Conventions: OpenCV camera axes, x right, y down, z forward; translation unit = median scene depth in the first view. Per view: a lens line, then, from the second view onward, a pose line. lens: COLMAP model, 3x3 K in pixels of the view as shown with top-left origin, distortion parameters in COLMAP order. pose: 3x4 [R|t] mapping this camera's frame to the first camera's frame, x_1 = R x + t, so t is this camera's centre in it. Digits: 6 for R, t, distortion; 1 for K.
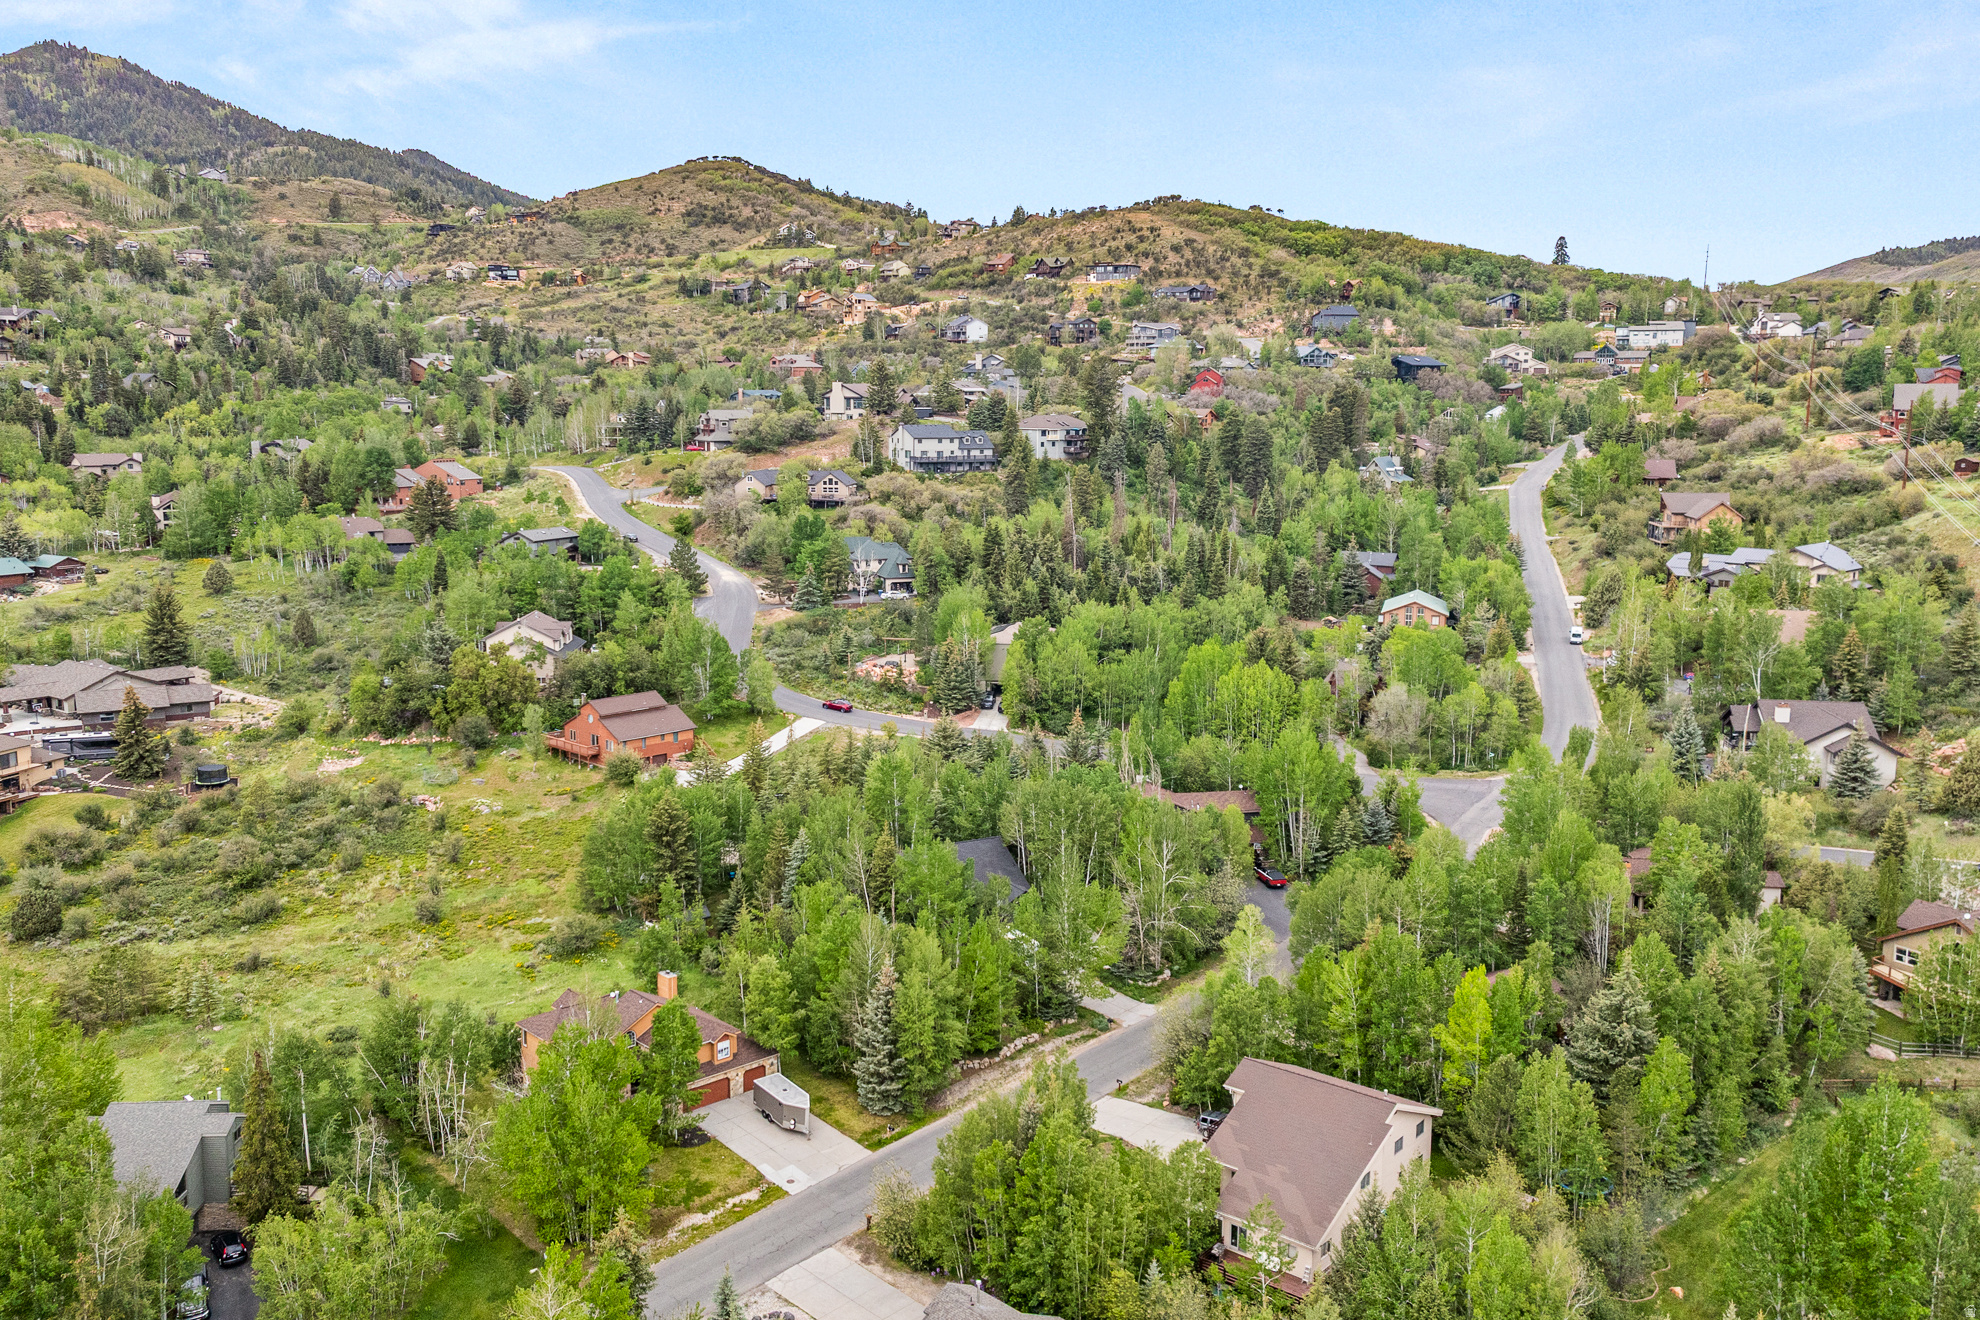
lens RADIAL K [[1577.5, 0, 960.8], [0, 1577.5, 663.4], [0, 0, 1]] dist [0.009201, 0.085197]
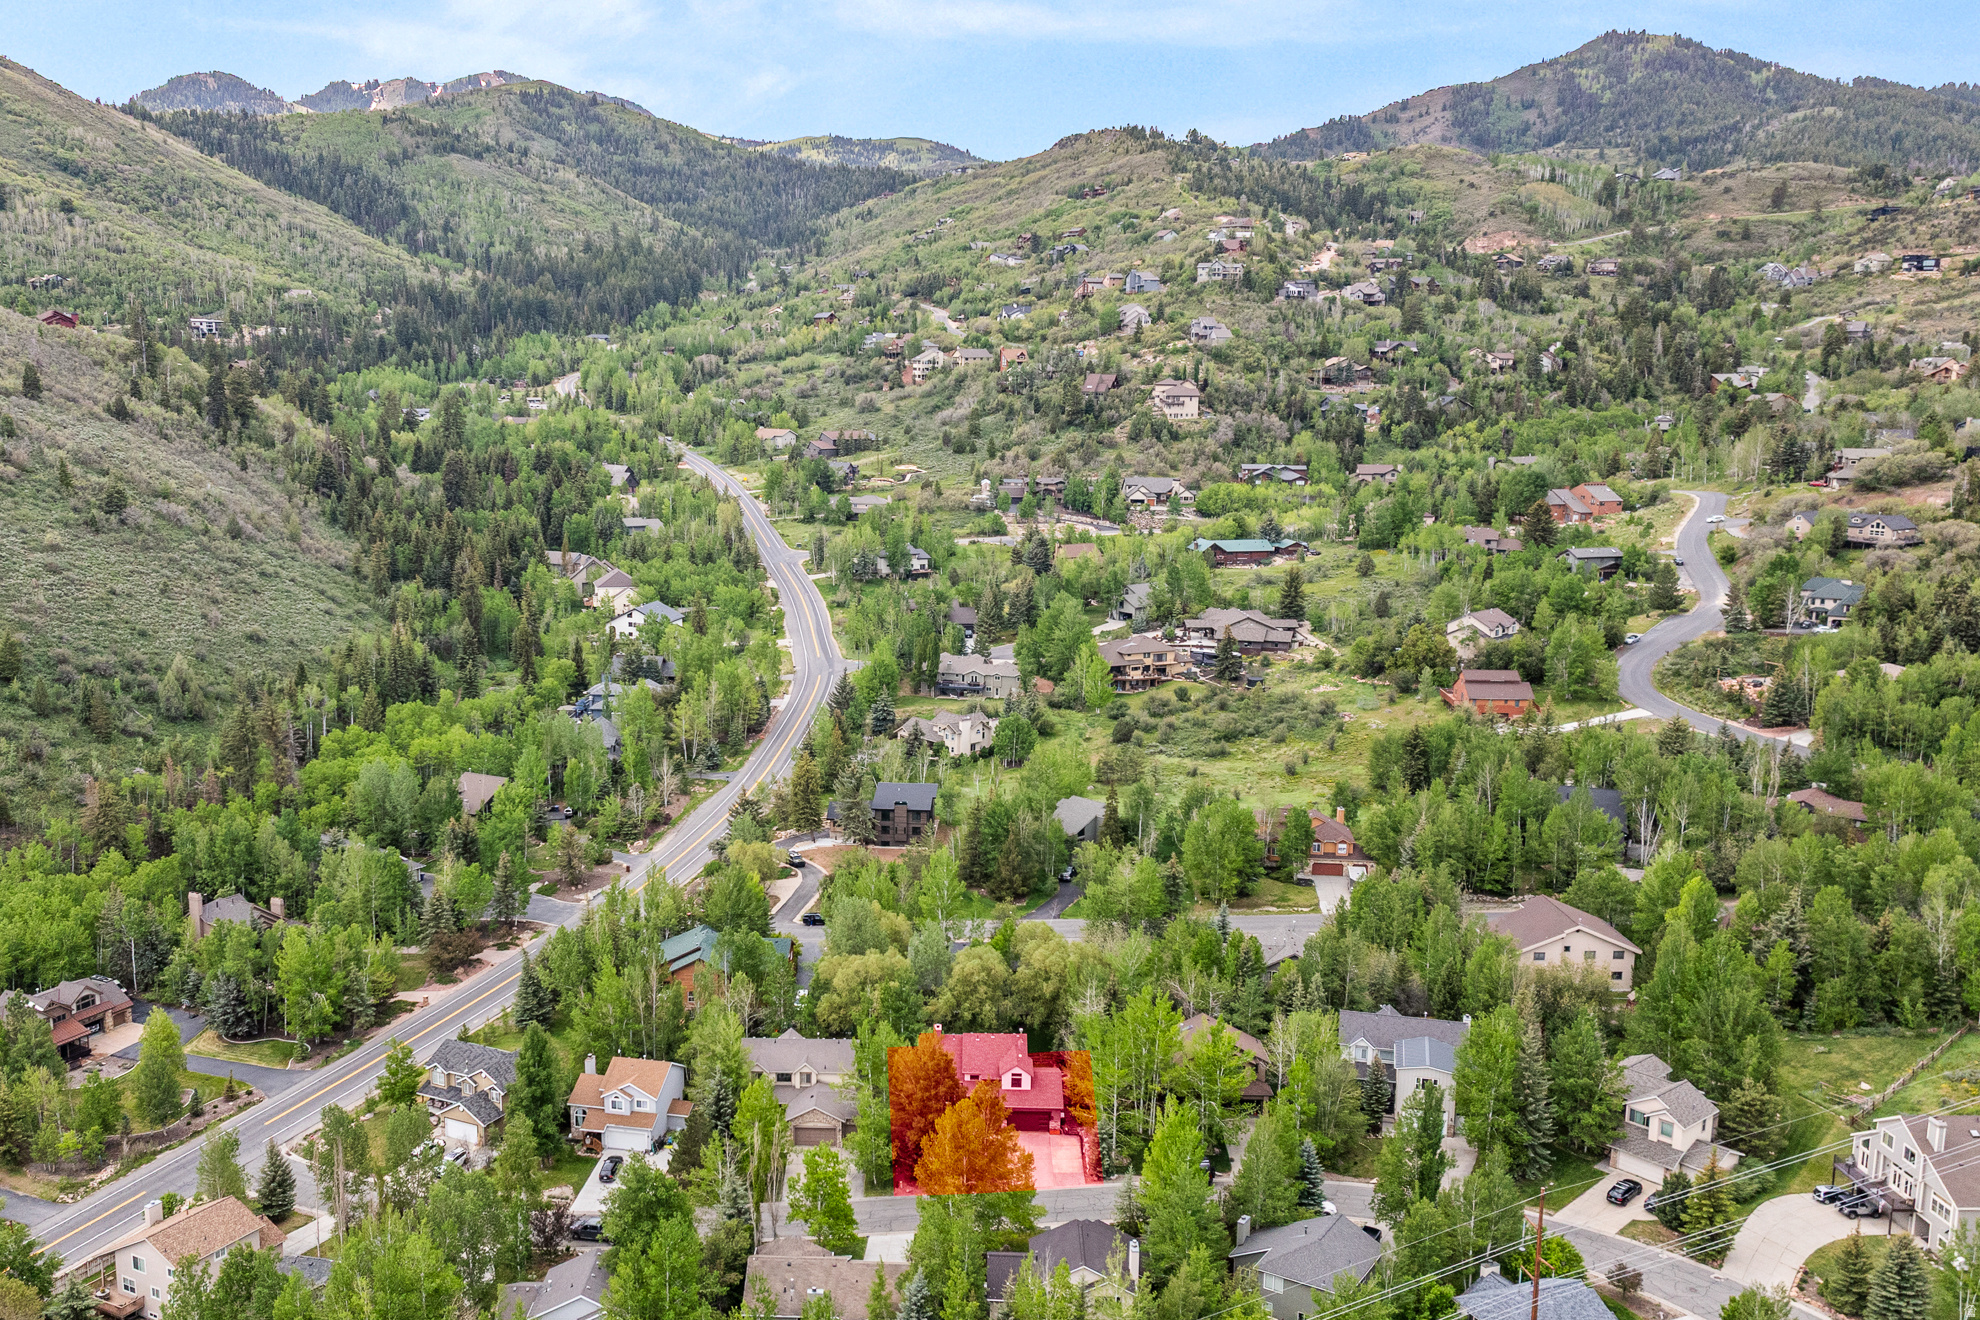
lens RADIAL K [[1679.6, 0, 979.7], [0, 1679.6, 684.7], [0, 0, 1]] dist [0.015077, 0.090553]
pose [[0.670279, 0.142107, -0.728376, 0.103371], [-0.131839, 0.988684, 0.071571, -0.002585], [0.730304, 0.048056, 0.681430, -0.067517]]
